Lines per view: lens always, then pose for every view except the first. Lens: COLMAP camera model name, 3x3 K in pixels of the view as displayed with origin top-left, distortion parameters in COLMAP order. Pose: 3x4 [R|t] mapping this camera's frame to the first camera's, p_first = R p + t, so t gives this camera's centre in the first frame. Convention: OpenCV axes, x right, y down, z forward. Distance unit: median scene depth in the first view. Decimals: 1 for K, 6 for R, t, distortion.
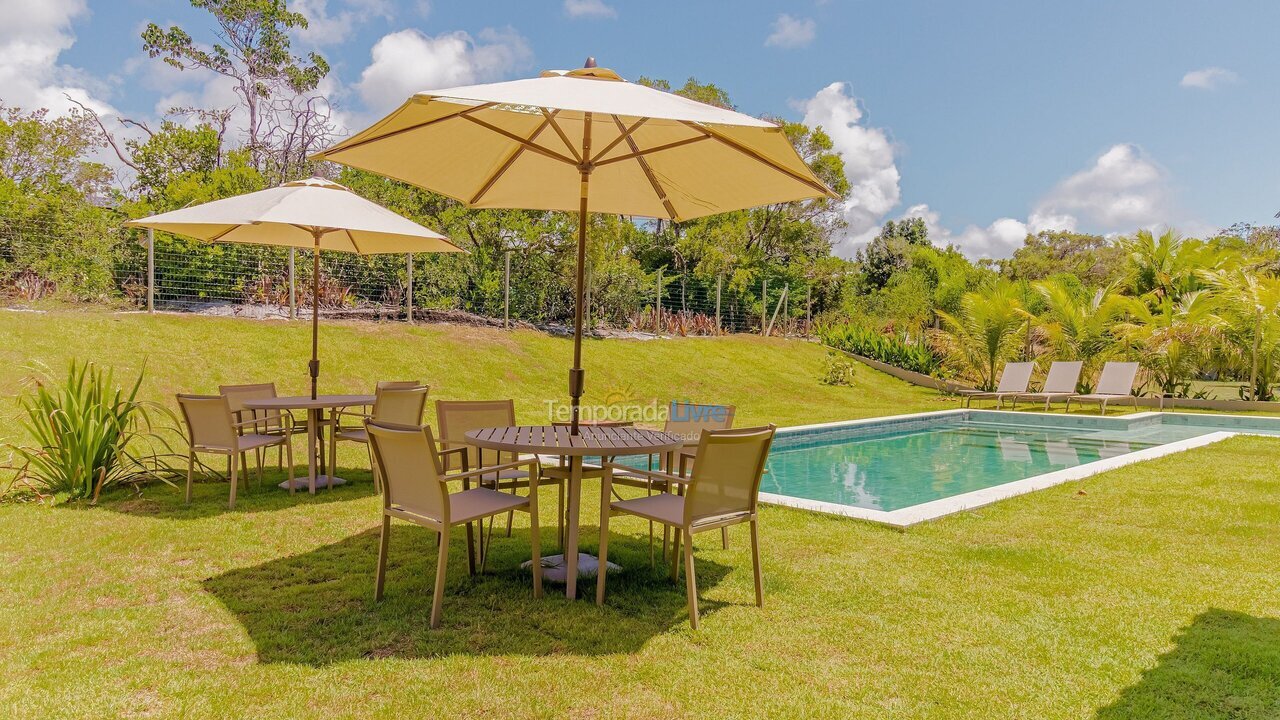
lens RADIAL K [[885.5, 0, 640.4], [0, 885.5, 363.7], [0, 0, 1]] dist [0.030005, 0.002761]
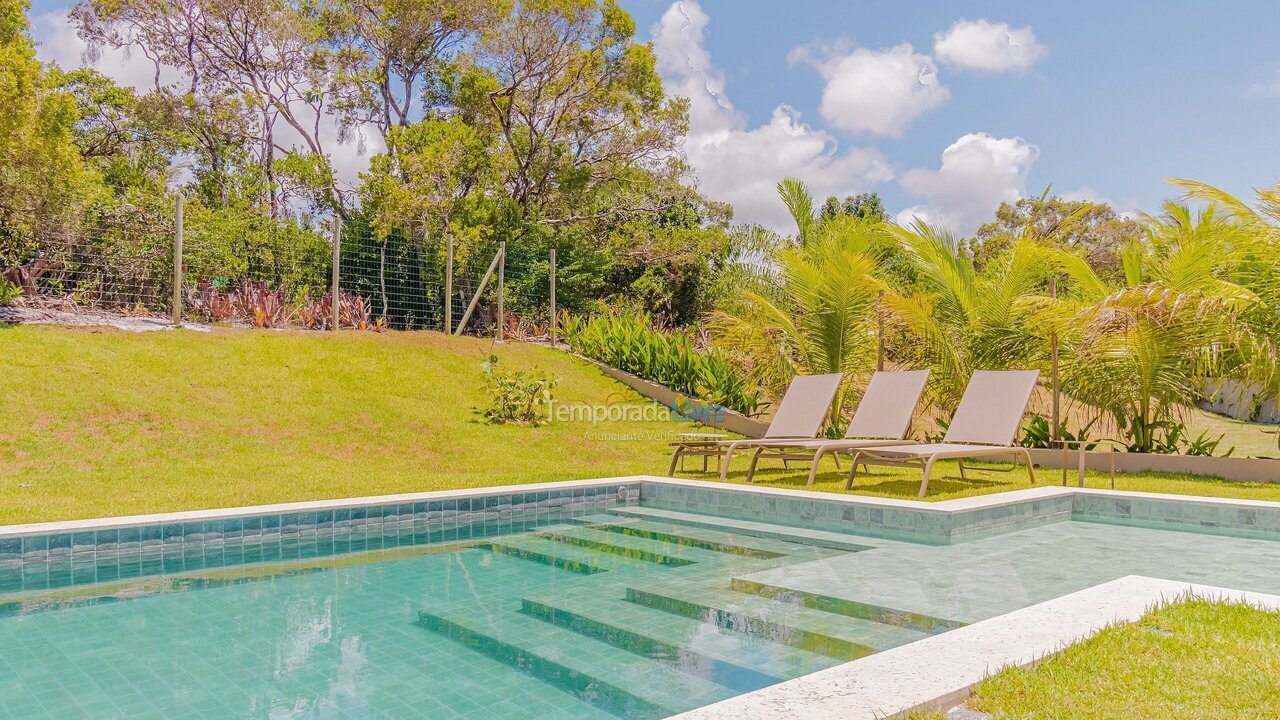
lens RADIAL K [[1030.7, 0, 657.1], [0, 1030.7, 354.4], [0, 0, 1]] dist [0.012490, 0.007522]
pose [[0.999969, 0.006007, 0.005118, 0.328085], [-0.005740, 0.998704, -0.050572, 0.015100], [-0.005415, 0.050541, 0.998707, 0.444495]]
